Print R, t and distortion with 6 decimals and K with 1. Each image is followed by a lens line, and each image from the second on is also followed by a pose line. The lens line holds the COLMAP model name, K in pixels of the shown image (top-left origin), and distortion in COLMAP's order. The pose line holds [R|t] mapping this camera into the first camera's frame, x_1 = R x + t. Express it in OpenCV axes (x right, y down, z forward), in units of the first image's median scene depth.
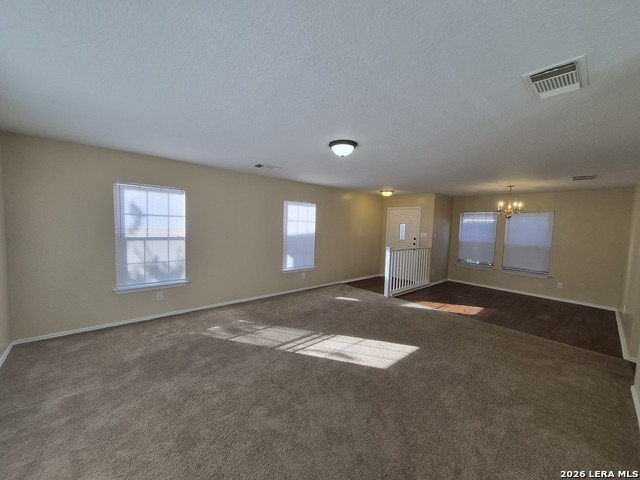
lens RADIAL K [[250.1, 0, 314.6], [0, 250.1, 240.6], [0, 0, 1]] dist [0.005742, -0.001052]
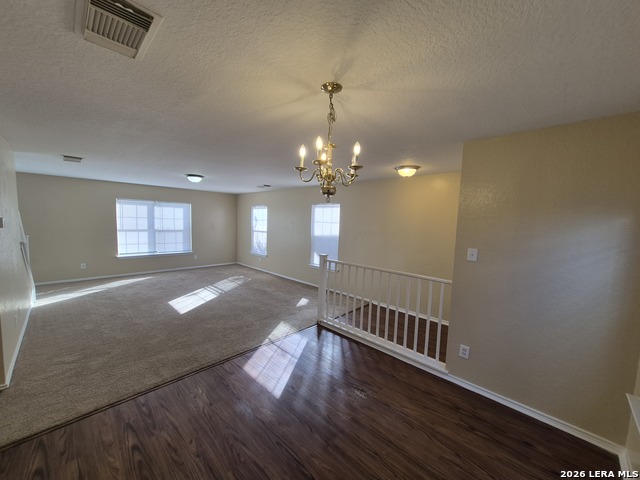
lens RADIAL K [[250.1, 0, 316.8], [0, 250.1, 242.9], [0, 0, 1]] dist [0.005742, -0.001052]
pose [[0.071177, 0.057283, -0.995818, 1.104436], [-0.091885, 0.994481, 0.050639, -0.047033], [0.993223, 0.087896, 0.076047, 0.992877]]
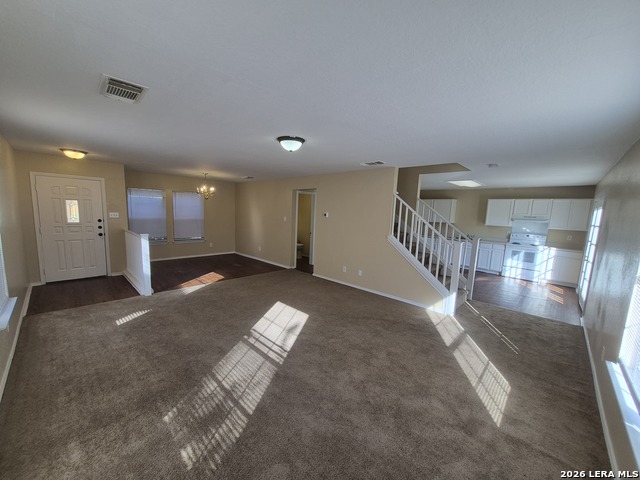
lens RADIAL K [[250.1, 0, 315.4], [0, 250.1, 242.9], [0, 0, 1]] dist [0.005742, -0.001052]
pose [[-0.070389, -0.165226, 0.983741, -0.564910], [0.023734, 0.985630, 0.167241, -0.071835], [-0.997237, 0.035120, -0.065456, 0.554055]]
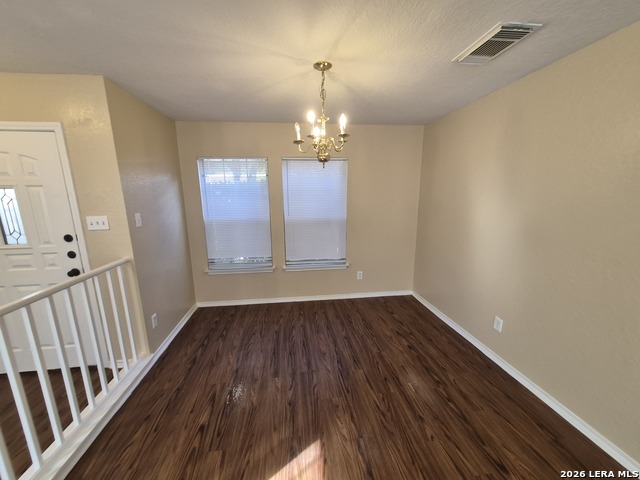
lens RADIAL K [[250.1, 0, 315.4], [0, 250.1, 247.3], [0, 0, 1]] dist [0.005742, -0.001052]
pose [[0.573303, -0.216944, 0.790101, 0.457884], [0.088437, 0.975060, 0.203560, -0.042862], [-0.814557, -0.046827, 0.578190, 0.812048]]
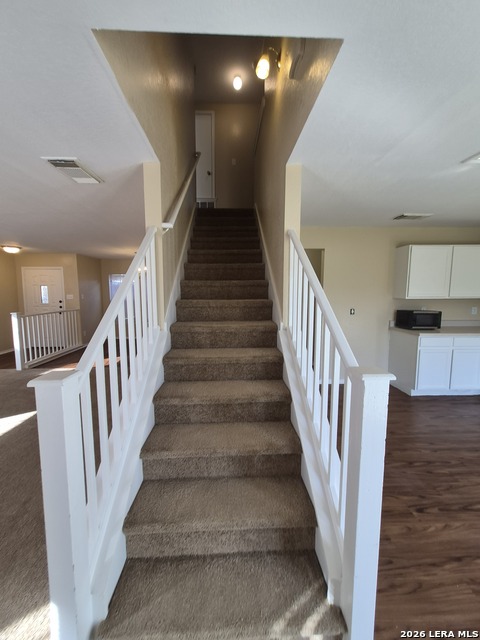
lens RADIAL K [[250.1, 0, 239.0], [0, 250.1, 314.9], [0, 0, 1]] dist [0.005742, -0.001052]
pose [[0.632959, -0.111433, 0.766124, 0.136075], [0.074628, 0.993761, 0.082886, 0.020309], [-0.770580, 0.004711, 0.637326, -0.157982]]
